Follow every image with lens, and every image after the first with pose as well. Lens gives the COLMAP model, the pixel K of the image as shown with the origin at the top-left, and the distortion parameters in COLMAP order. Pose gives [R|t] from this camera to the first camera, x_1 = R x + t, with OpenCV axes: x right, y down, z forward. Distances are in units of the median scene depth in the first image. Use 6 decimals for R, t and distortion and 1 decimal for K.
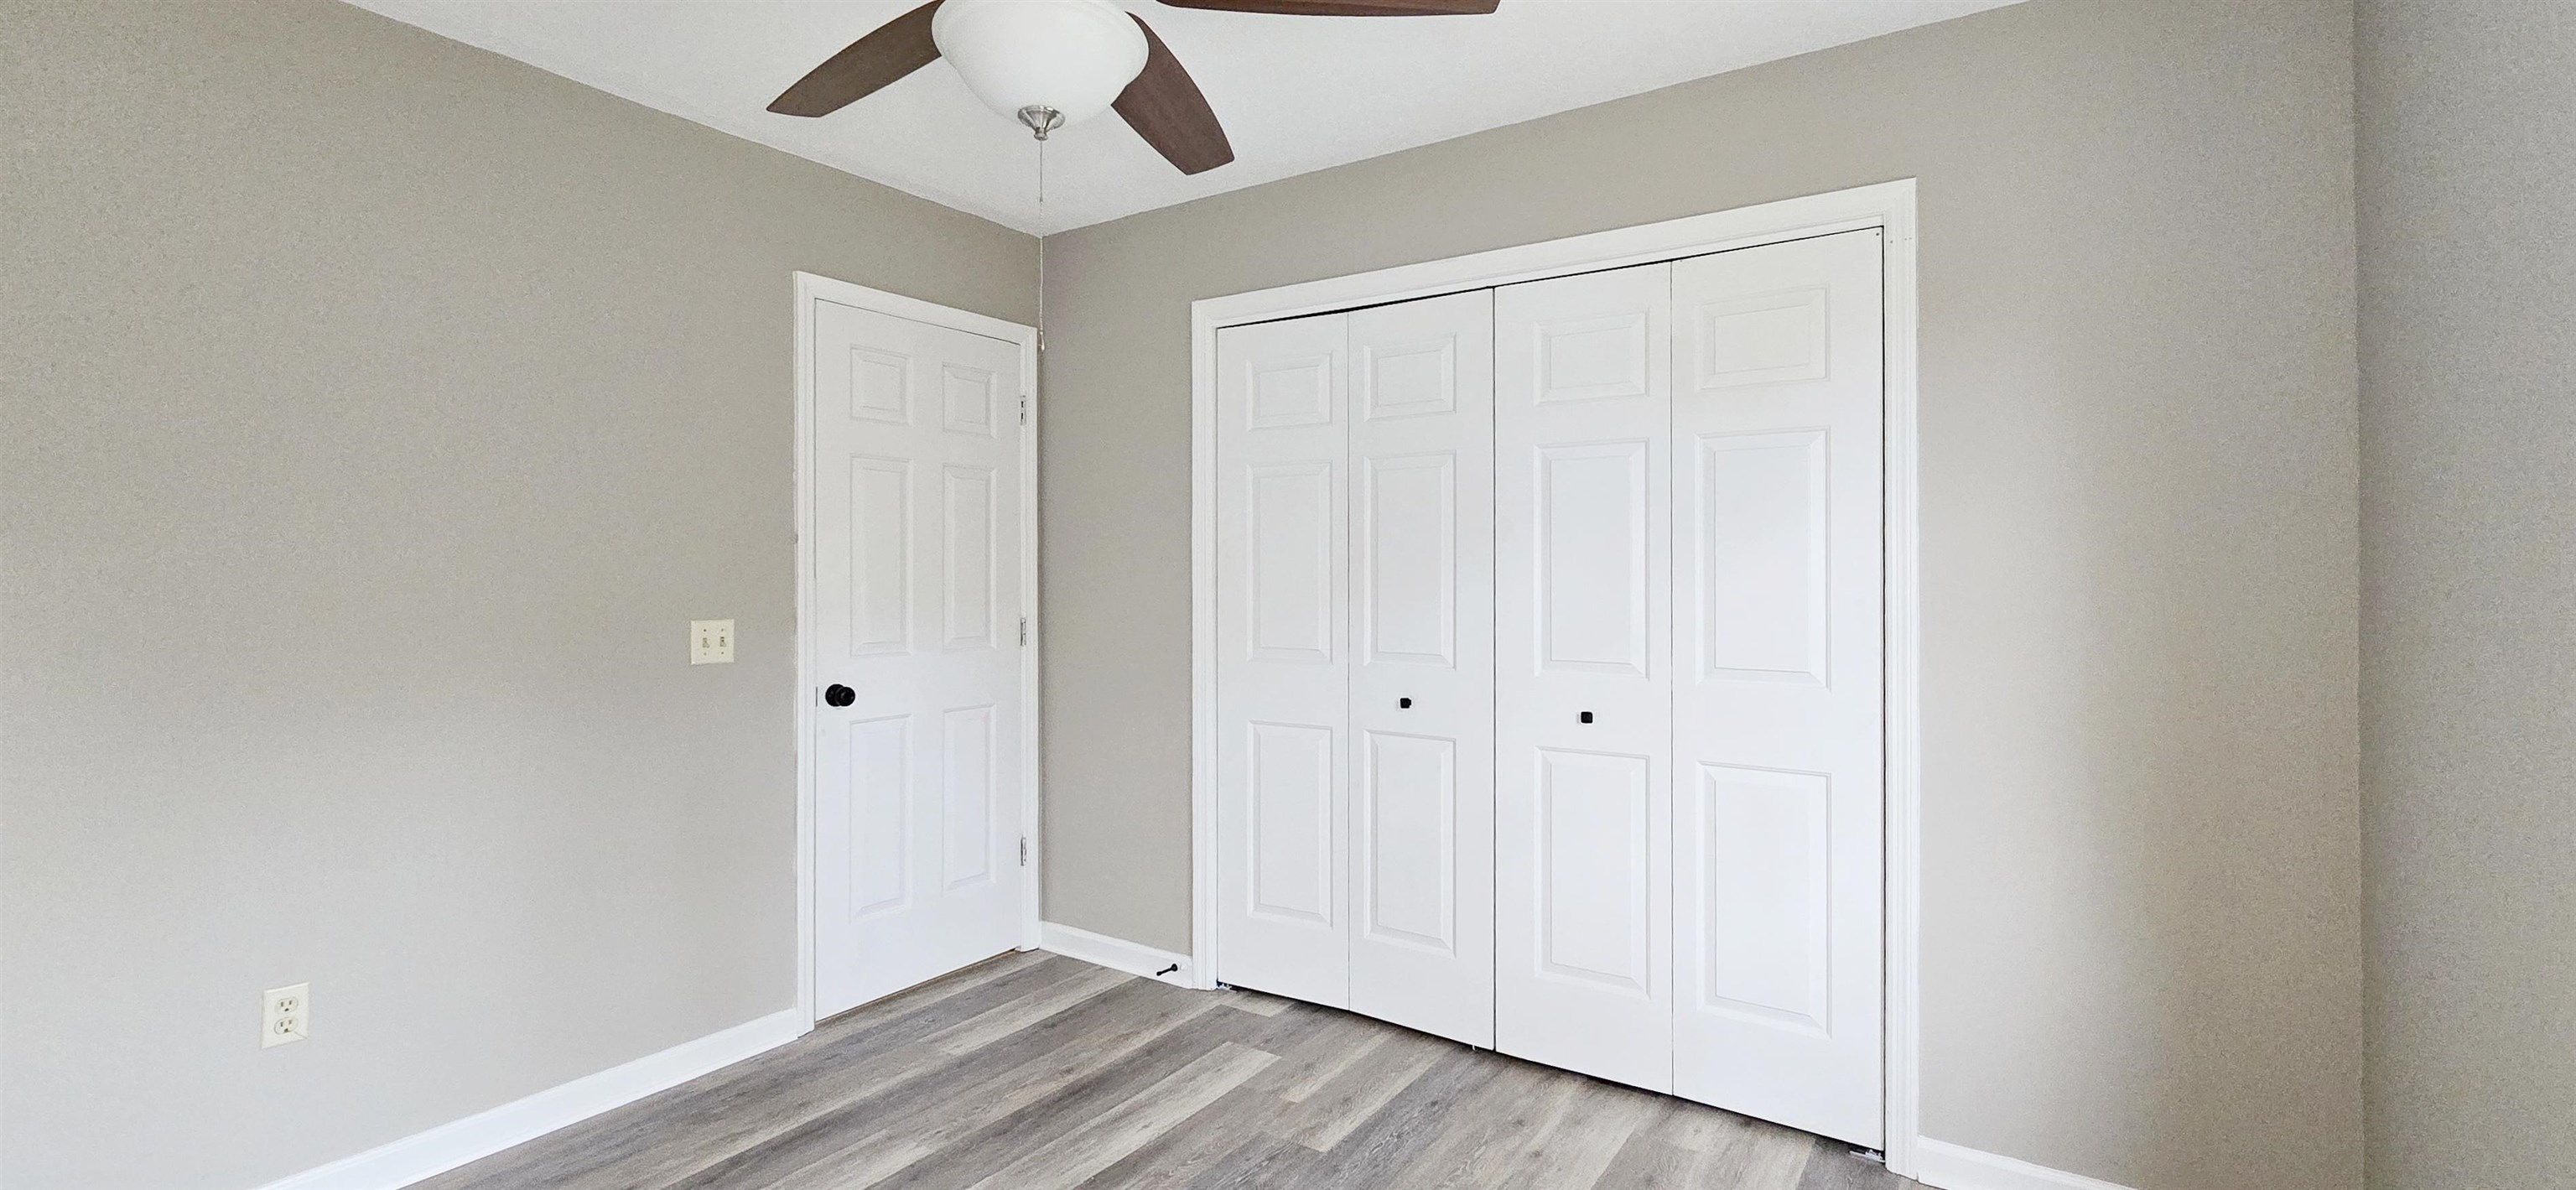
lens RADIAL K [[1072.0, 0, 1360.8], [0, 1072.0, 588.8], [0, 0, 1]] dist [0.000224, -0.001324]
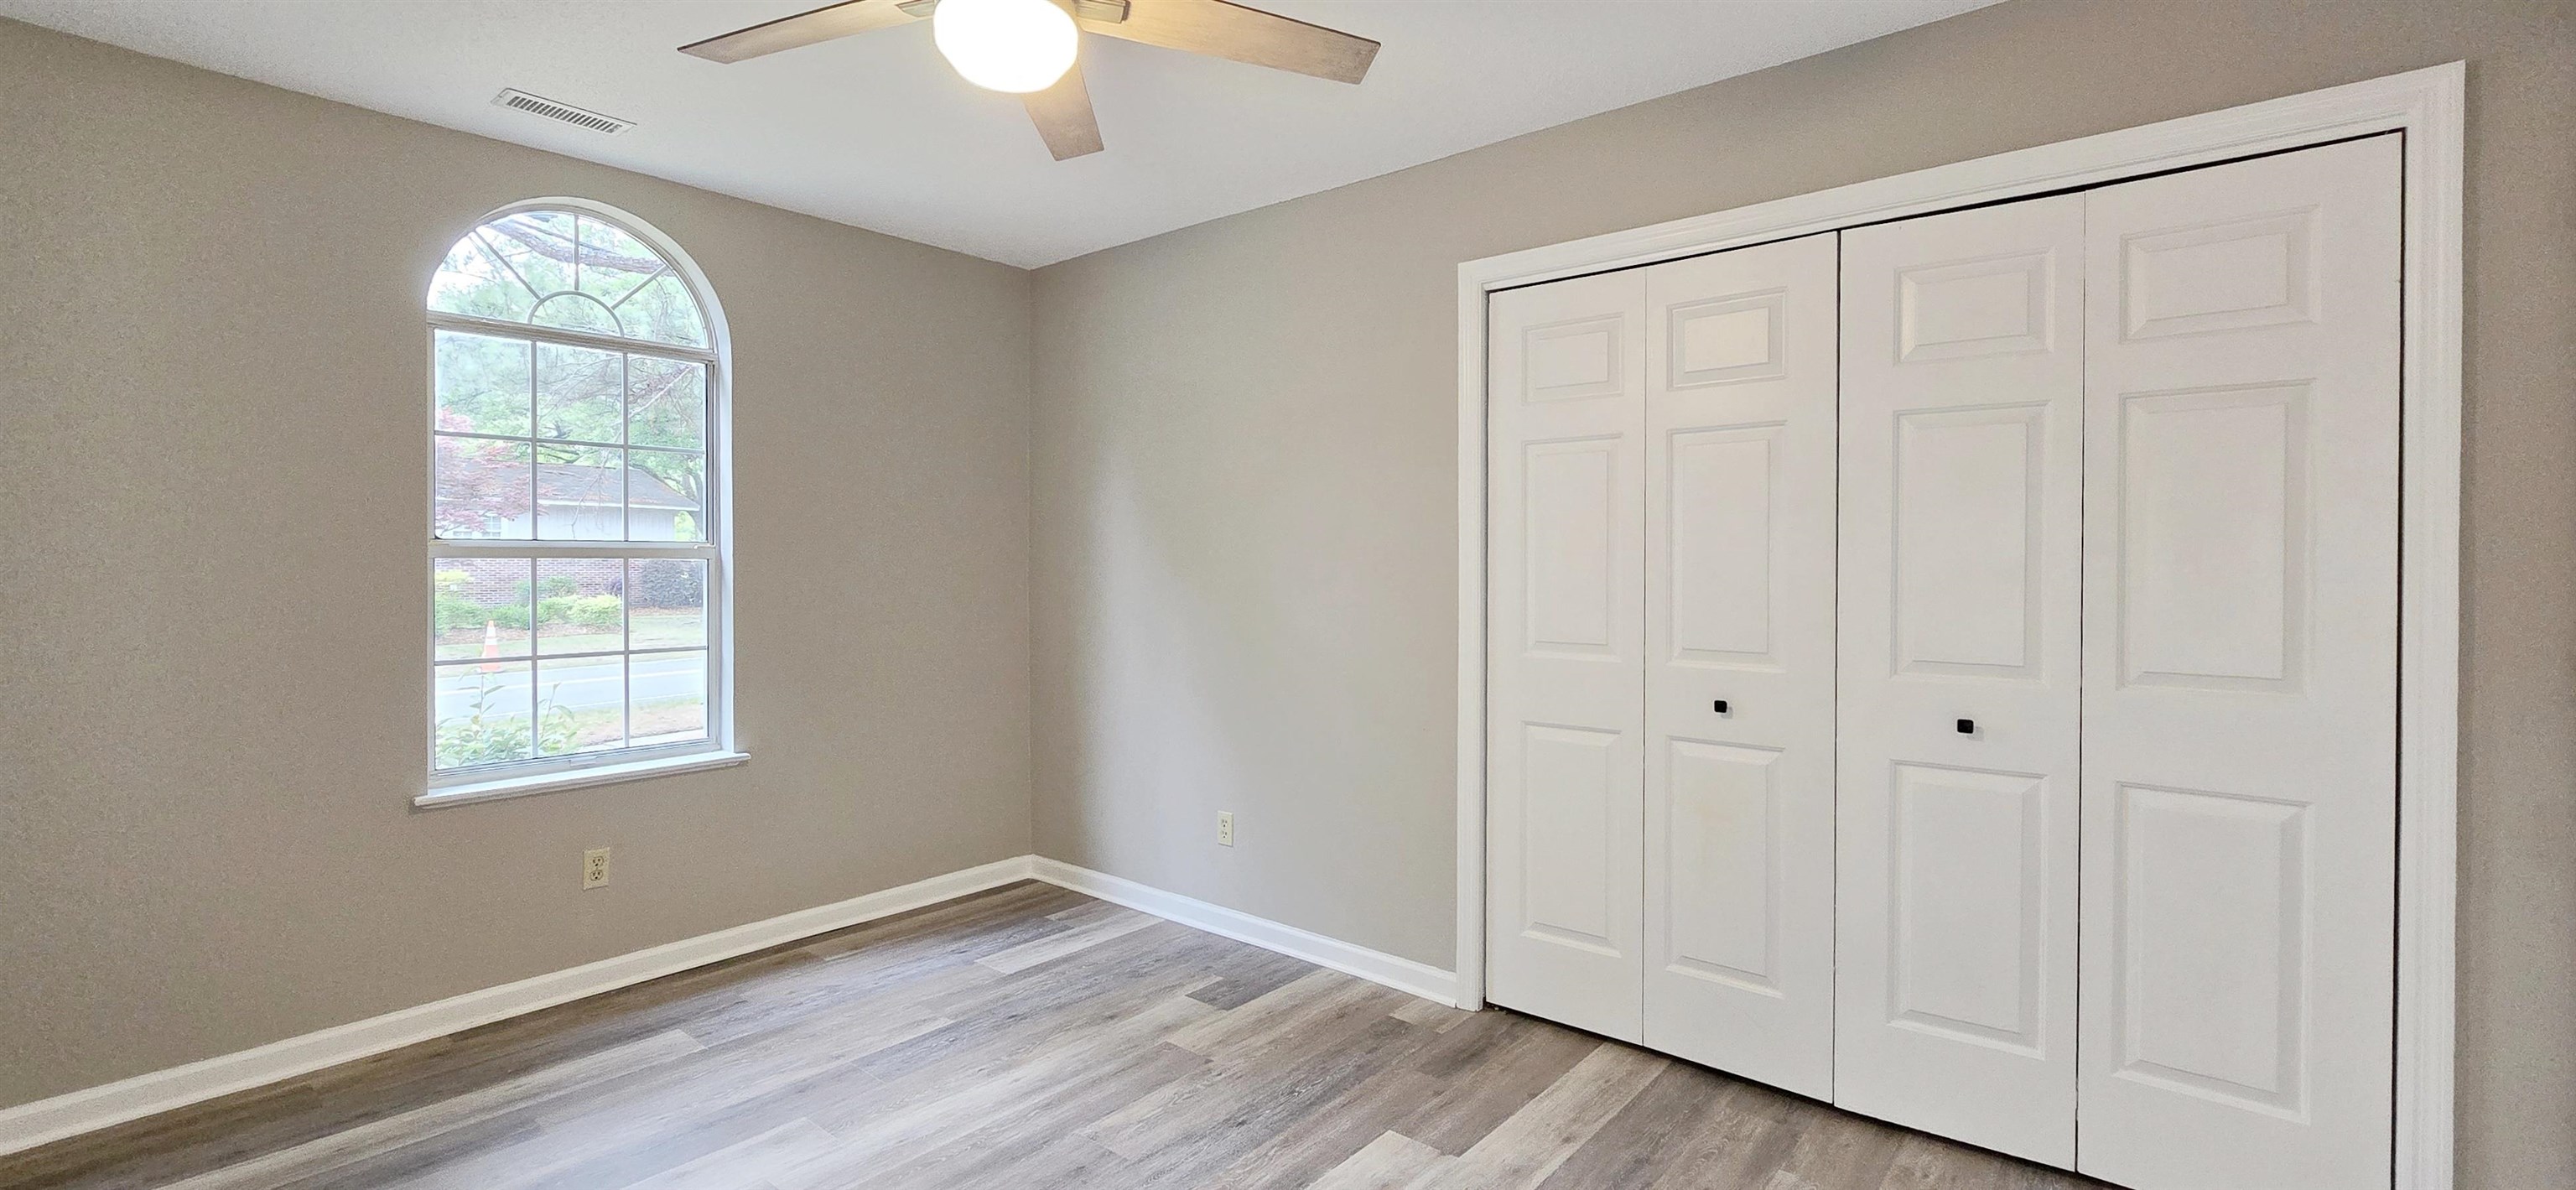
lens RADIAL K [[1072.0, 0, 1378.6], [0, 1072.0, 585.6], [0, 0, 1]] dist [0.000224, -0.001324]
pose [[0.994215, 0.003106, -0.107365, -0.141859], [-0.002009, 0.999945, 0.010318, -0.000595], [0.107391, -0.010043, 0.994166, 0.086124]]
